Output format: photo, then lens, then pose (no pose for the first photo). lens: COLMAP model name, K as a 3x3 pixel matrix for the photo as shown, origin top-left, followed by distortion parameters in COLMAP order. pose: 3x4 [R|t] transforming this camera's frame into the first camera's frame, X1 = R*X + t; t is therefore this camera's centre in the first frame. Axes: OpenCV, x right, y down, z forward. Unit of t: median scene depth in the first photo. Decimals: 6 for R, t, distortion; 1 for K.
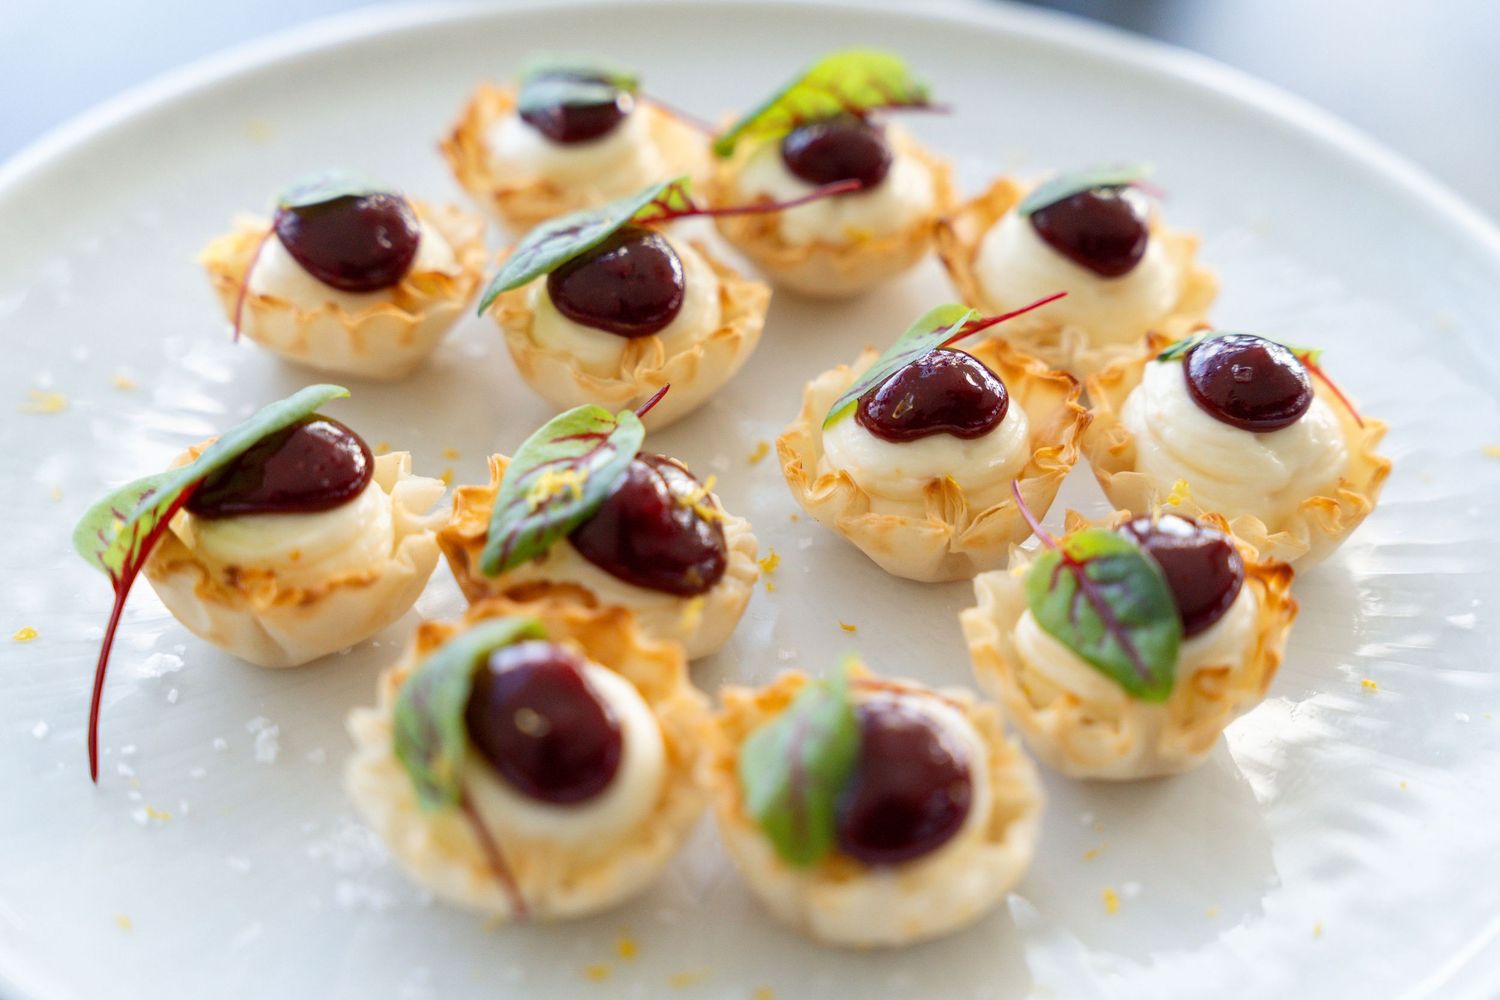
lens RADIAL K [[2454.4, 0, 750.0], [0, 2454.4, 500.0], [0, 0, 1]] dist [0.012539, -0.033556]
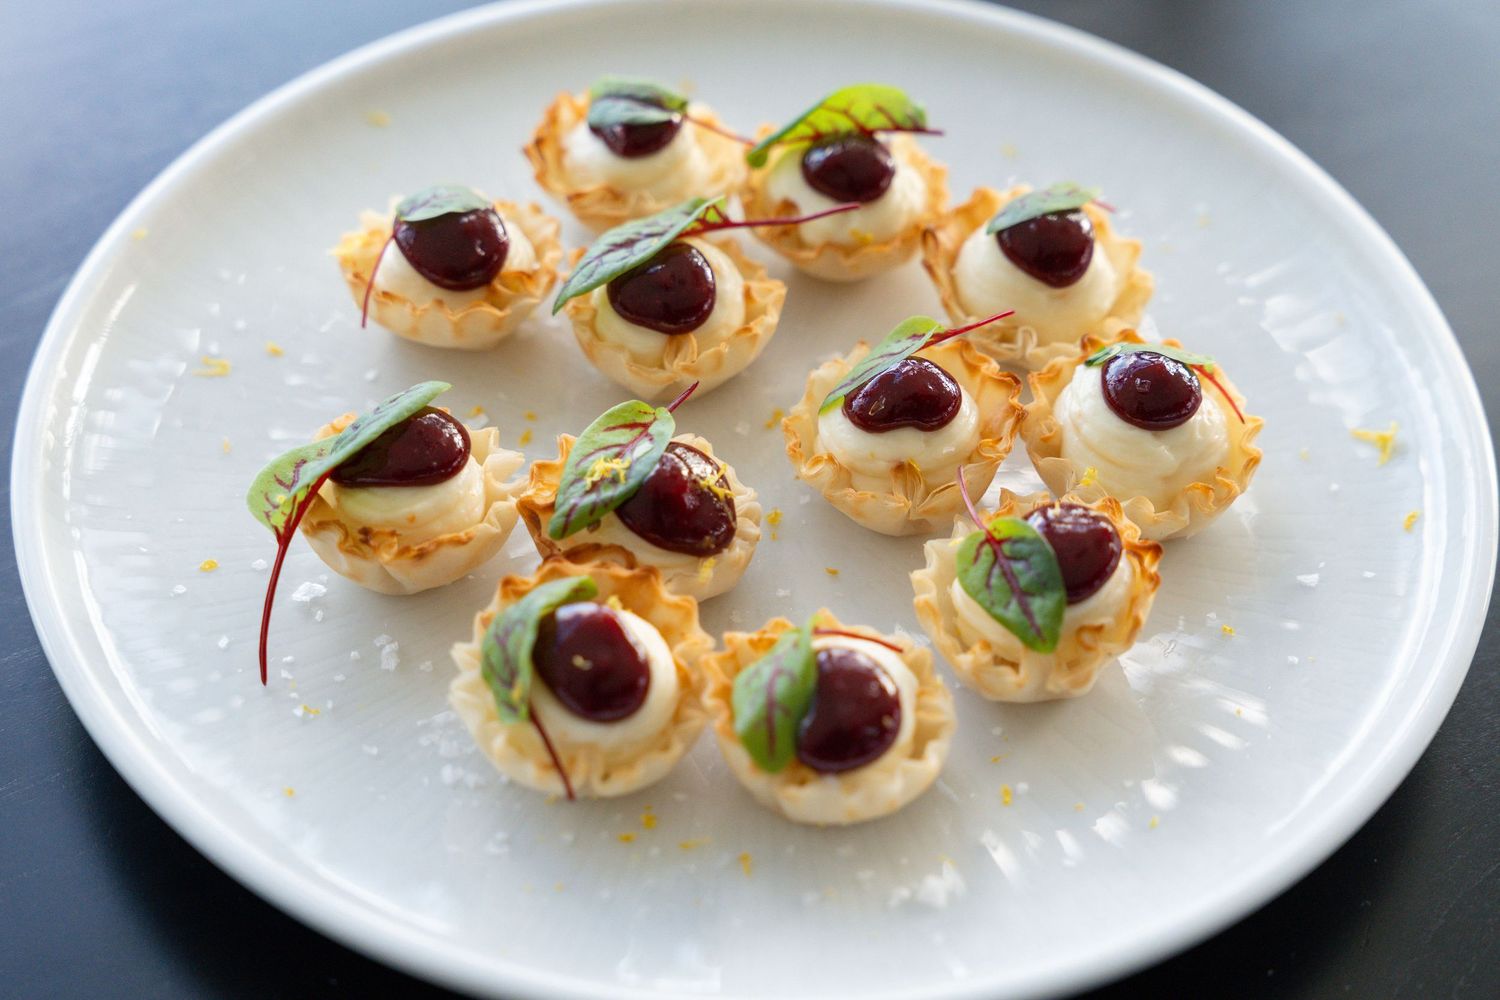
lens RADIAL K [[2787.0, 0, 750.0], [0, 2787.0, 500.0], [0, 0, 1]] dist [0.014400, -0.016315]
pose [[0.998491, 0.026711, -0.047988, 0.068048], [-0.021239, 0.993580, 0.111122, -0.152277], [0.050648, -0.109936, 0.992647, -0.472846]]
